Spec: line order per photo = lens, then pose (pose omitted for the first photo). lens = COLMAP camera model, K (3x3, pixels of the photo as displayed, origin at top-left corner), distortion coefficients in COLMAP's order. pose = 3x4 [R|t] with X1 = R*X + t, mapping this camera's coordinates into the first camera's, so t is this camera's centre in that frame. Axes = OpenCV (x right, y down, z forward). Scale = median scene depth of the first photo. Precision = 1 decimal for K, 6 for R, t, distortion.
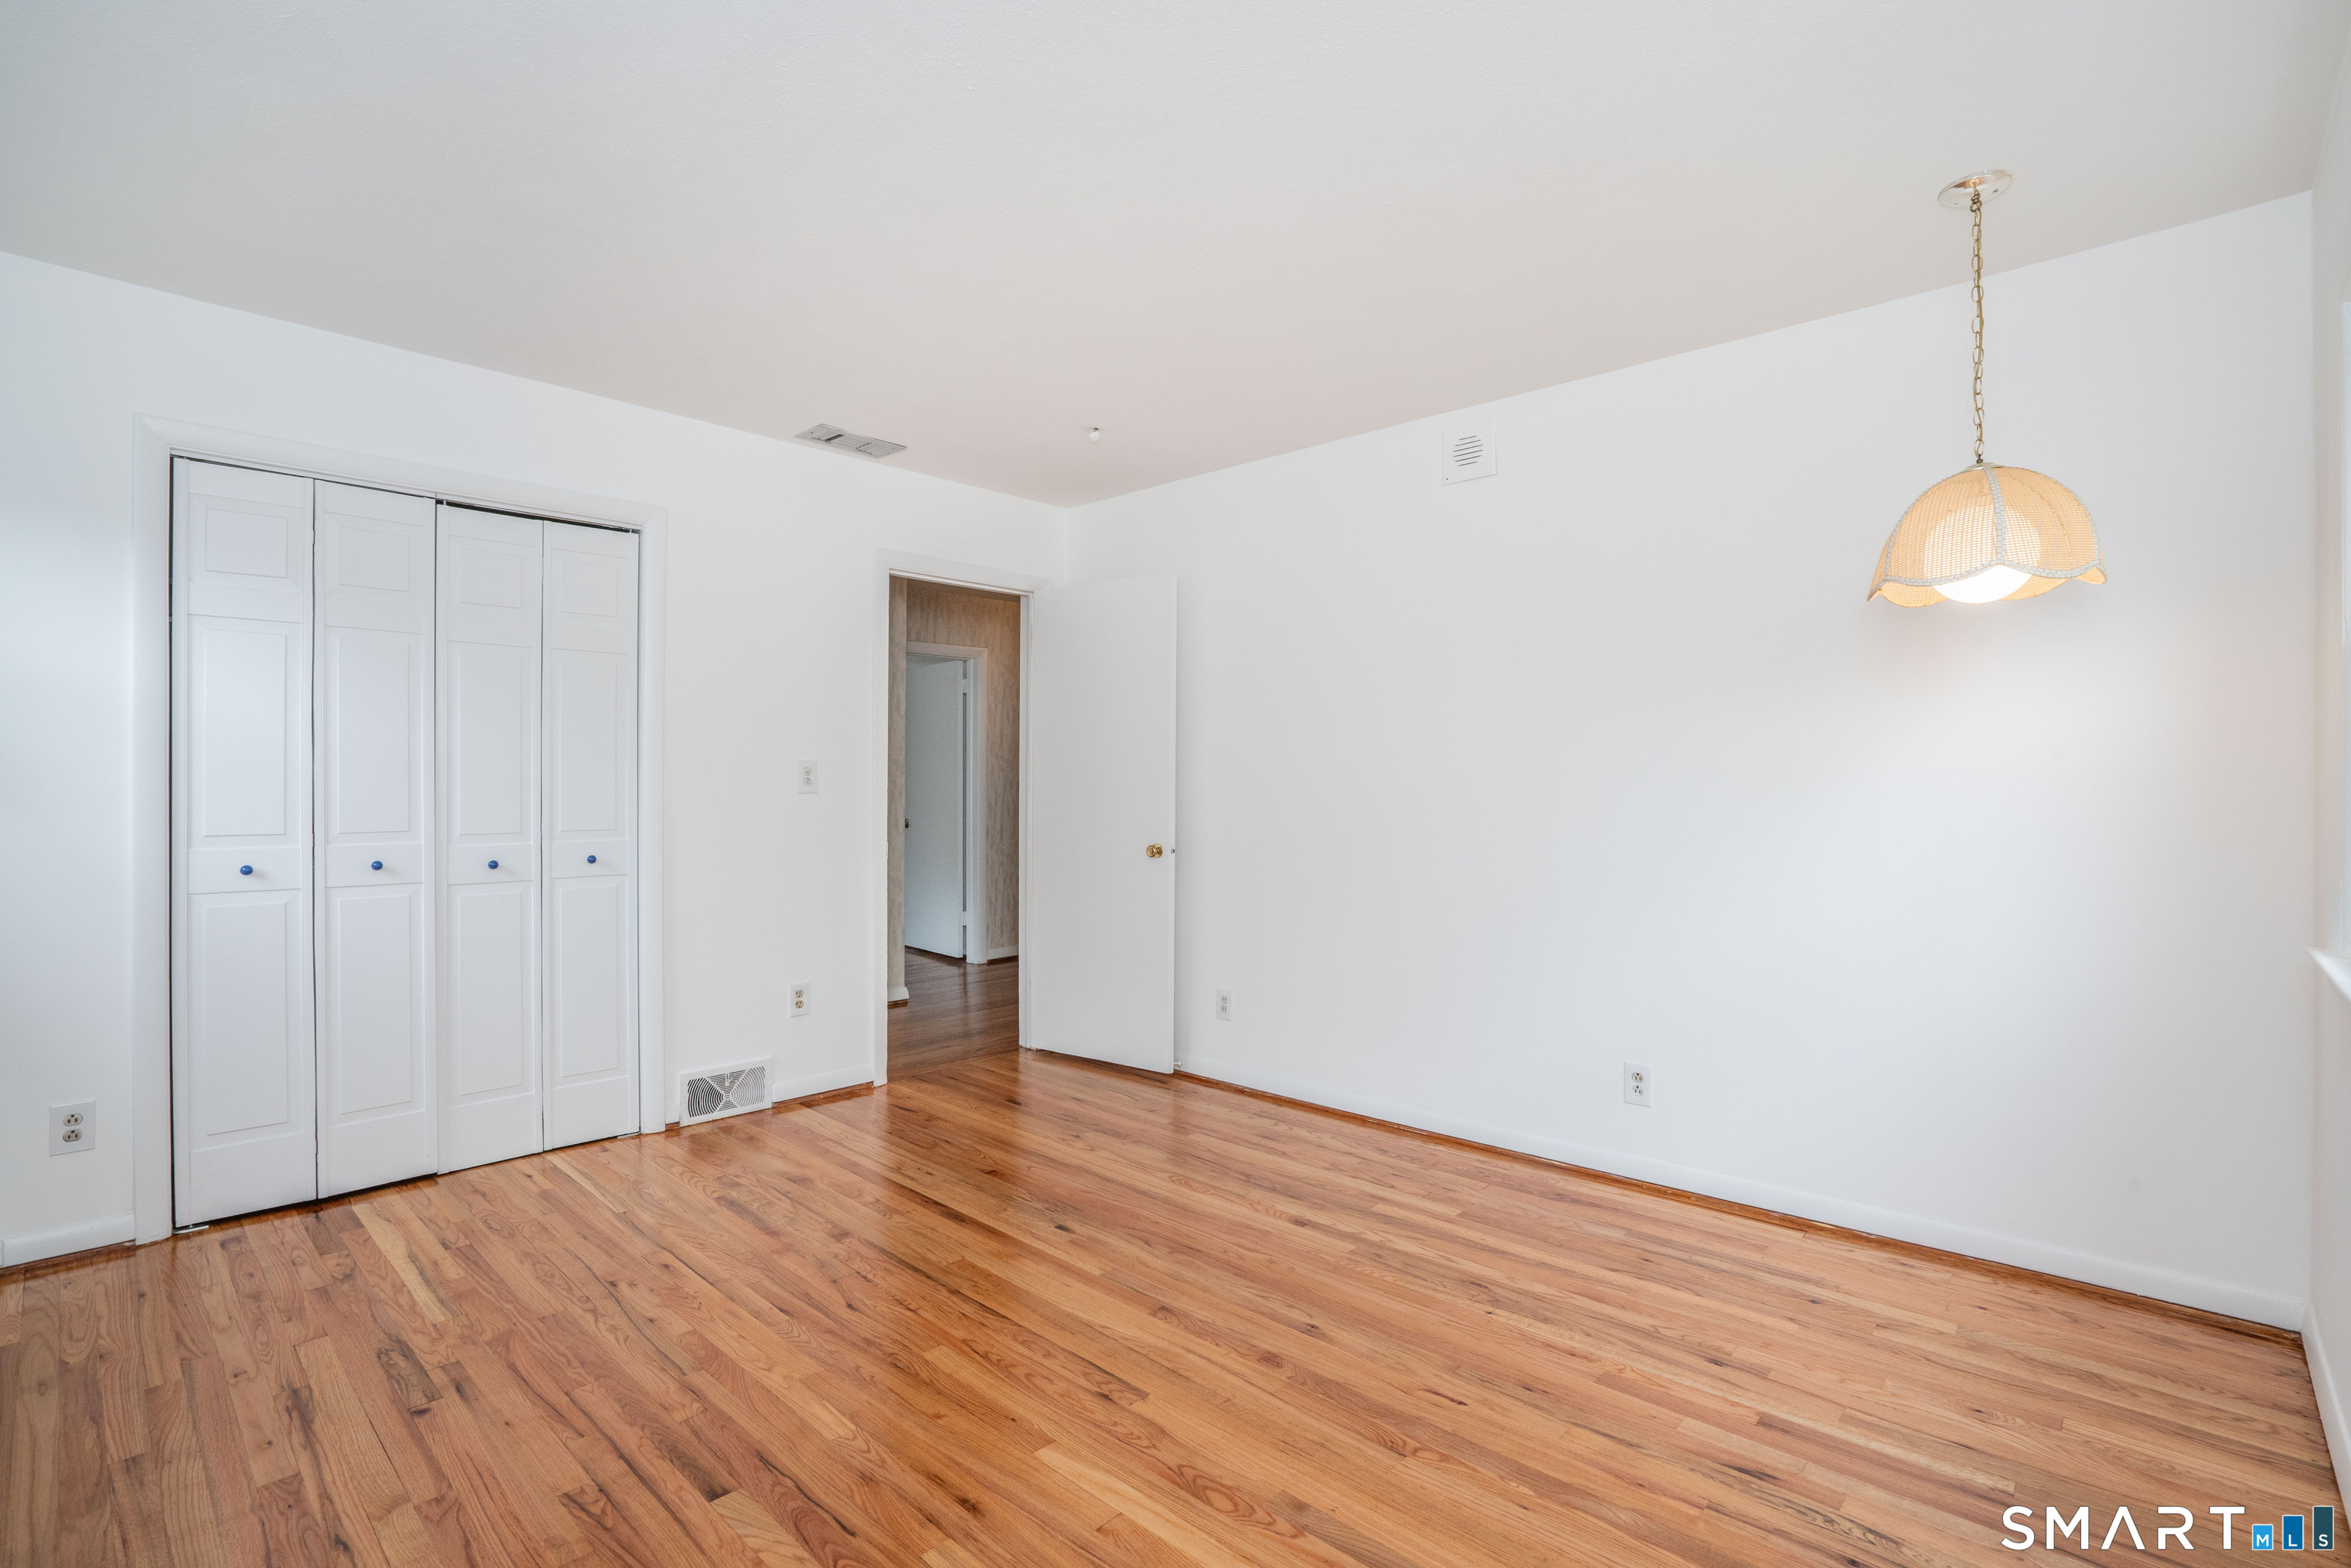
lens RADIAL K [[1074.2, 0, 1151.6], [0, 1074.2, 785.7], [0, 0, 1]] dist [-0.051633, 0.014105]
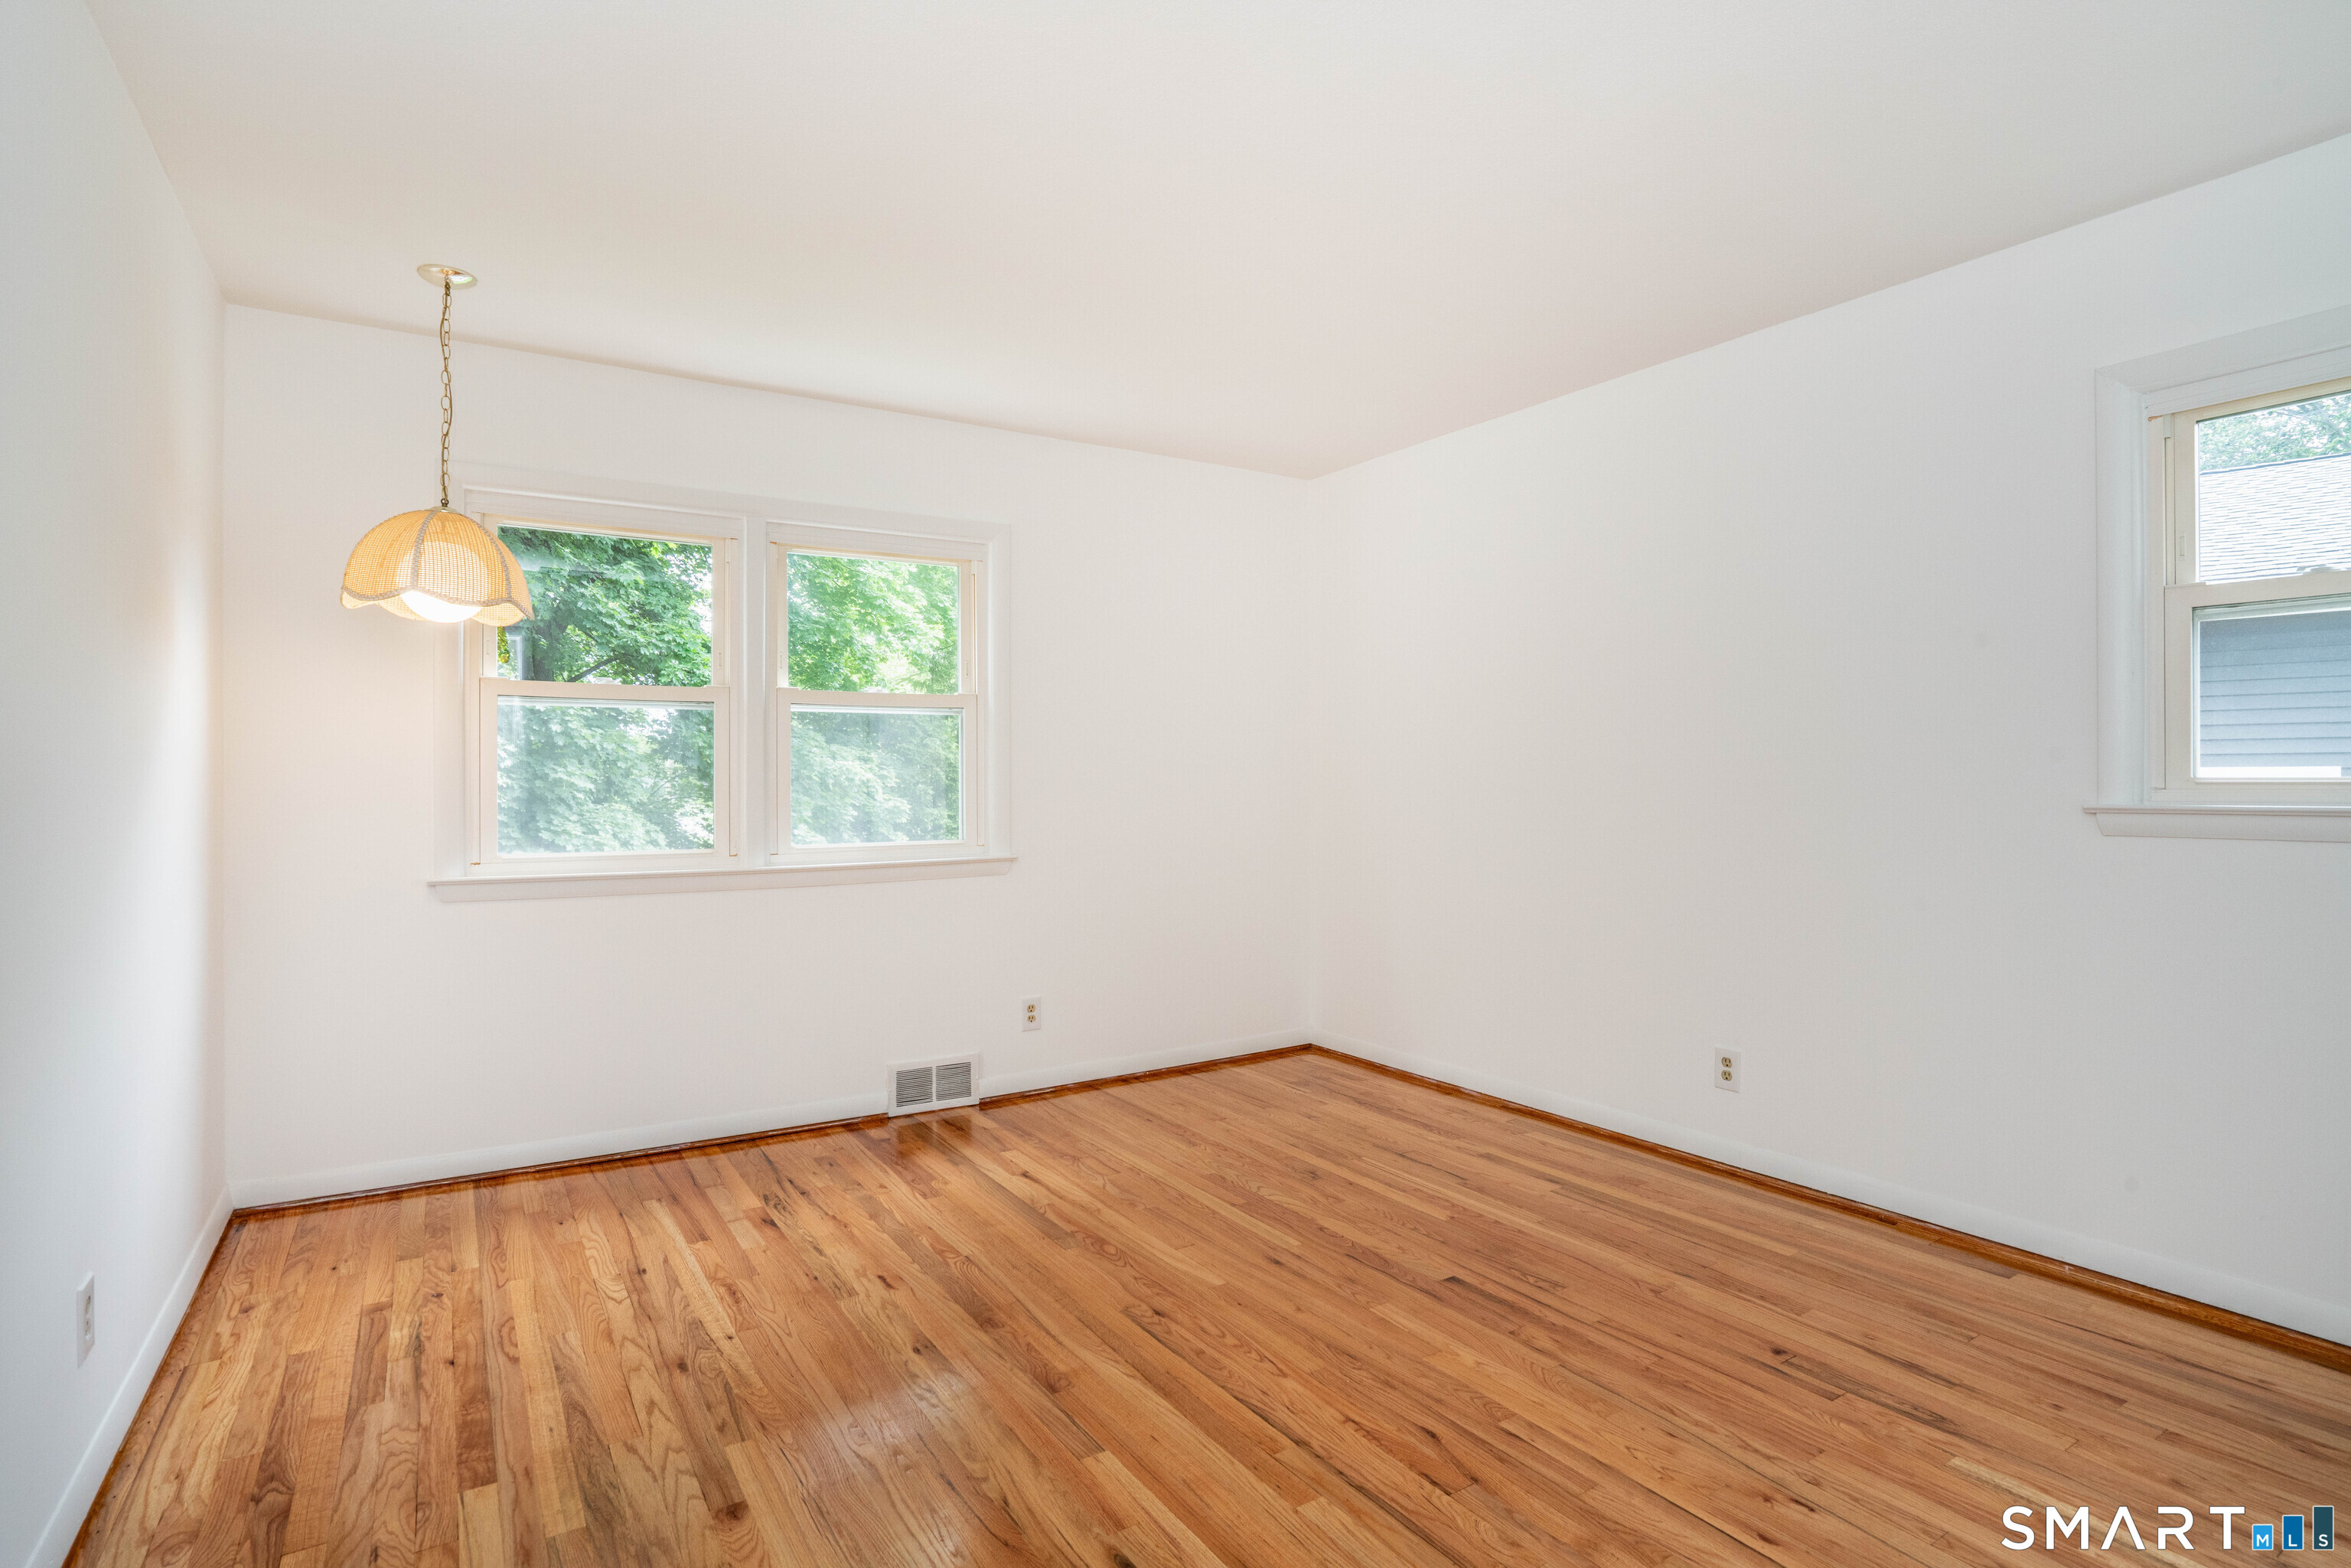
lens RADIAL K [[1136.8, 0, 1169.2], [0, 1136.8, 782.0], [0, 0, 1]] dist [-0.018321, -0.004086]
pose [[-0.971687, -0.002124, 0.236263, -0.323395], [-0.000593, 0.999978, 0.006552, -0.001739], [-0.236272, 0.006226, -0.971667, 2.059344]]
